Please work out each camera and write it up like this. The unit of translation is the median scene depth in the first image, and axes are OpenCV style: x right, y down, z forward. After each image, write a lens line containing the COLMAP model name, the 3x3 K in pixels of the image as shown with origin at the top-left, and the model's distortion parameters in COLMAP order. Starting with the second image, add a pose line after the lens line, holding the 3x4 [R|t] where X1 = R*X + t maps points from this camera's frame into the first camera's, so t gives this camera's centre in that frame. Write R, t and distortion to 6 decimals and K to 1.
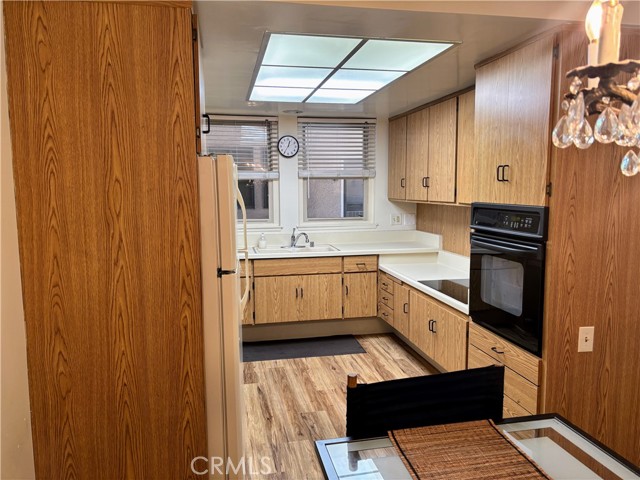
lens RADIAL K [[481.4, 0, 320.1], [0, 481.4, 241.2], [0, 0, 1]] dist [0.046877, -0.053930]
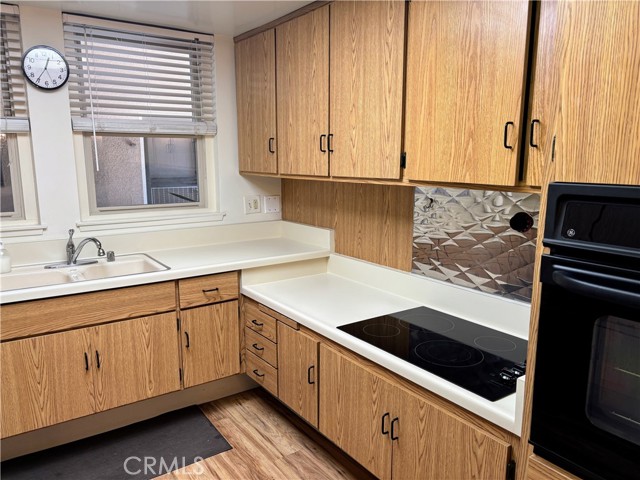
lens RADIAL K [[481.4, 0, 316.2], [0, 481.4, 245.1], [0, 0, 1]] dist [0.046877, -0.053930]
pose [[0.916853, -0.064074, 0.394050, -0.018762], [0.037642, 0.996514, 0.074454, -0.038523], [-0.397446, -0.053430, 0.916069, 0.408858]]
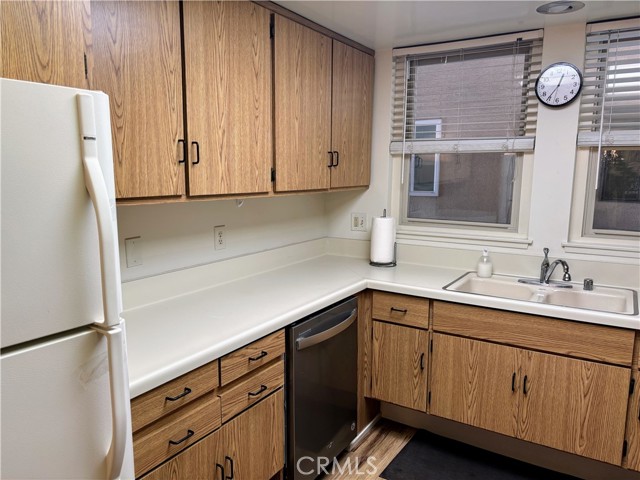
lens RADIAL K [[481.4, 0, 316.0], [0, 481.4, 244.0], [0, 0, 1]] dist [0.046877, -0.053930]
pose [[0.731138, 0.113846, -0.672663, 0.110242], [-0.084933, 0.993497, 0.075829, -0.048474], [0.676922, 0.001690, 0.736053, 0.454359]]
